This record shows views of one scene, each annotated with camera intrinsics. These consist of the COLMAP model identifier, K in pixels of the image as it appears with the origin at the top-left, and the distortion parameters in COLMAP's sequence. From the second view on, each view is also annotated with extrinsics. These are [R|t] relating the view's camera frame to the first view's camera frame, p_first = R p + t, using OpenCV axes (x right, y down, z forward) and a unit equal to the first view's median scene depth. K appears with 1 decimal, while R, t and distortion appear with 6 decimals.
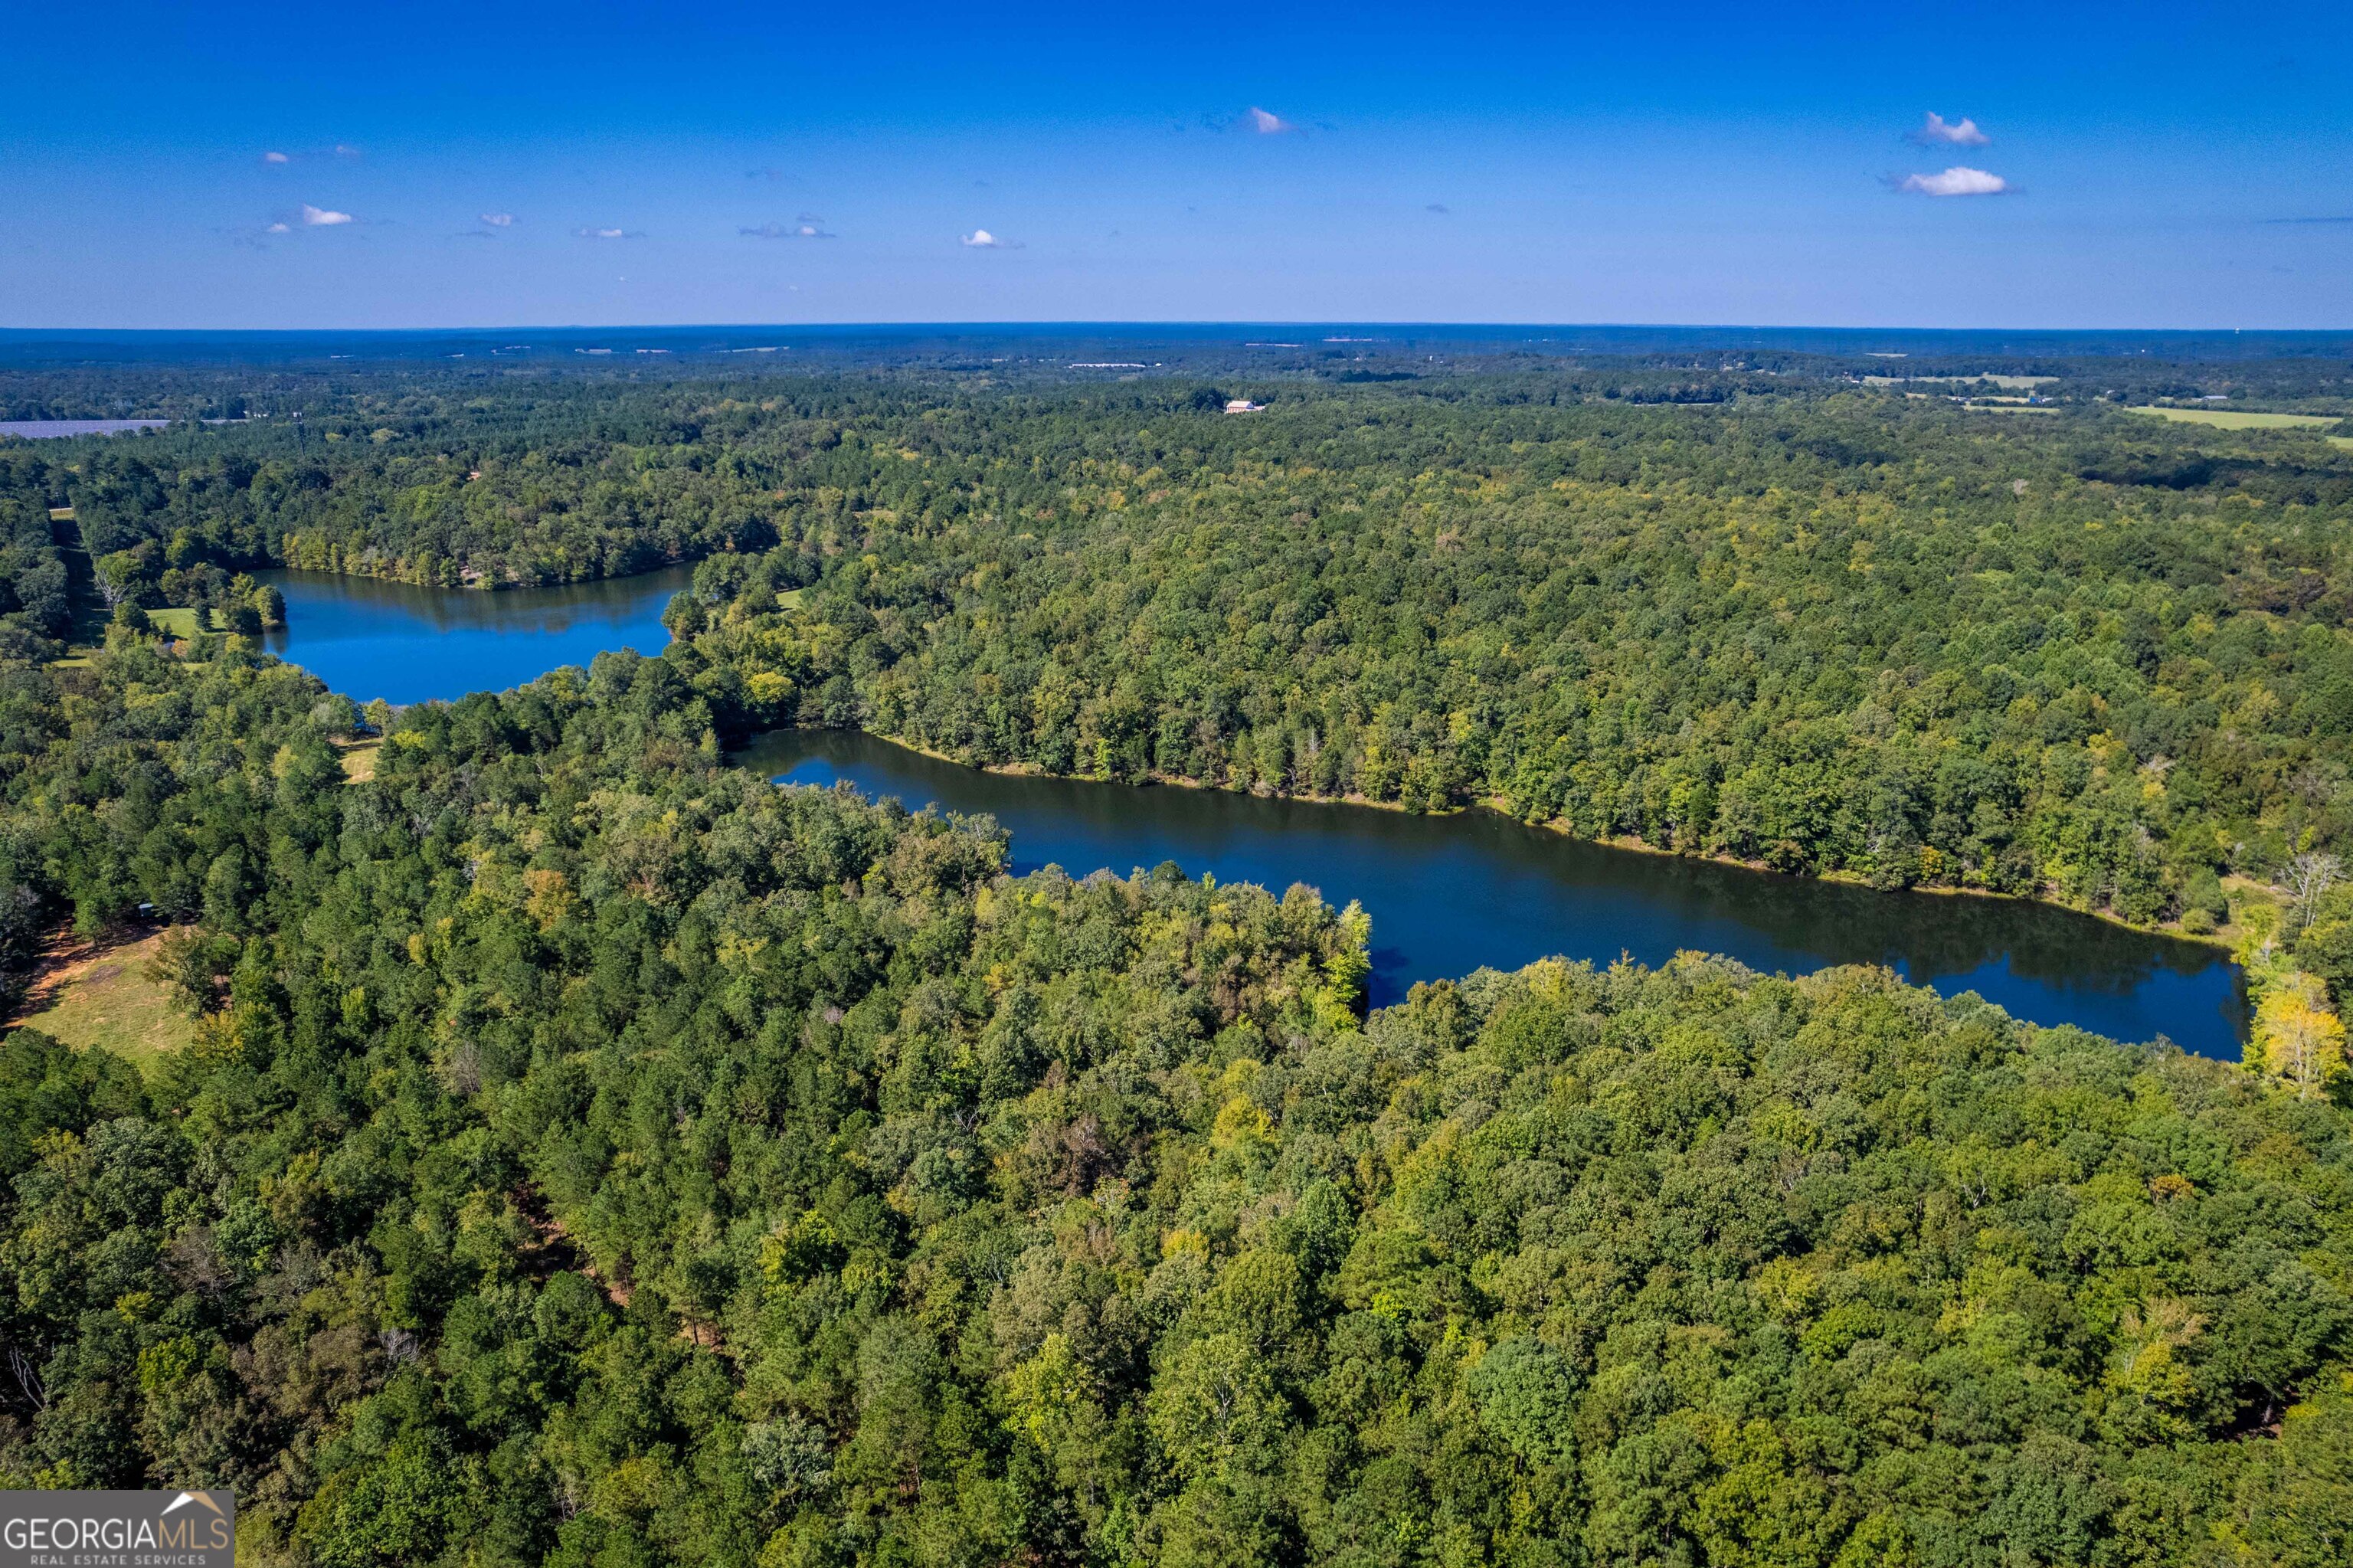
lens RADIAL K [[1469.3, 0, 1173.2], [0, 1469.3, 856.1], [0, 0, 1]] dist [-0.051743, 0.038520]
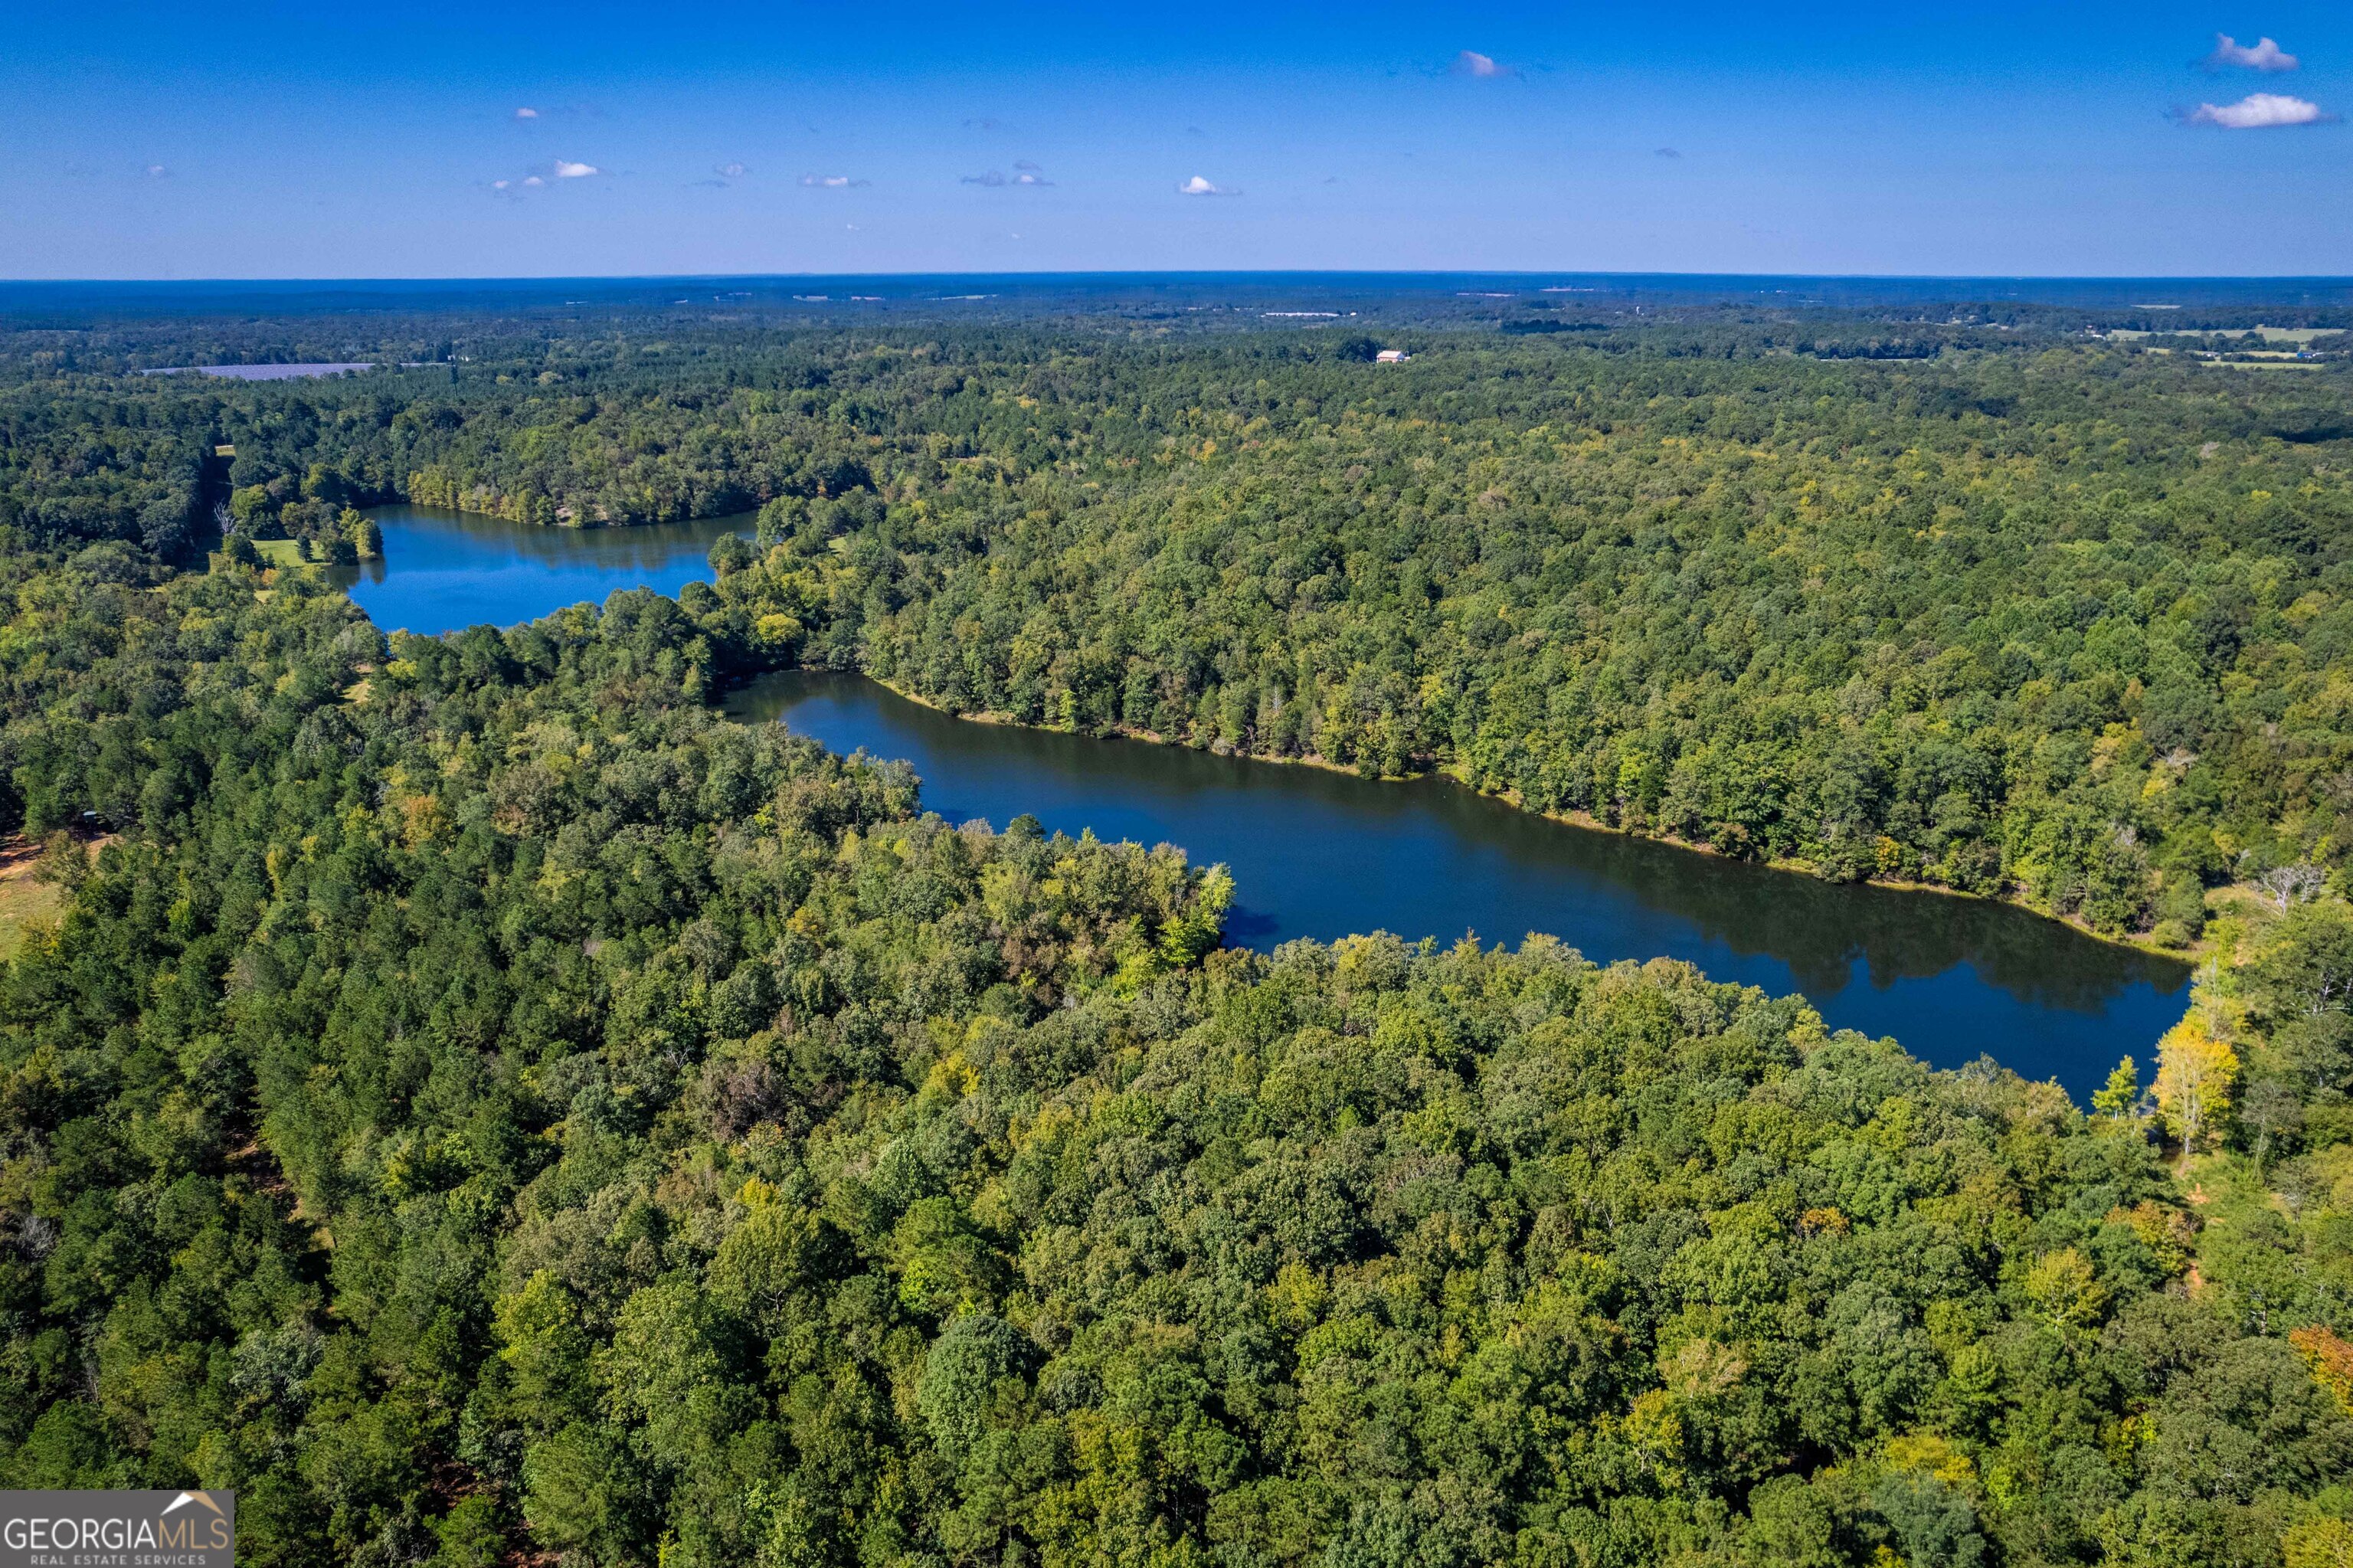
lens RADIAL K [[1469.3, 0, 1173.2], [0, 1469.3, 856.1], [0, 0, 1]] dist [-0.051743, 0.038520]
pose [[0.990706, 0.049110, -0.126848, 0.153658], [-0.045151, 0.998405, 0.033896, -0.004340], [0.128310, -0.027853, 0.991343, 0.021507]]
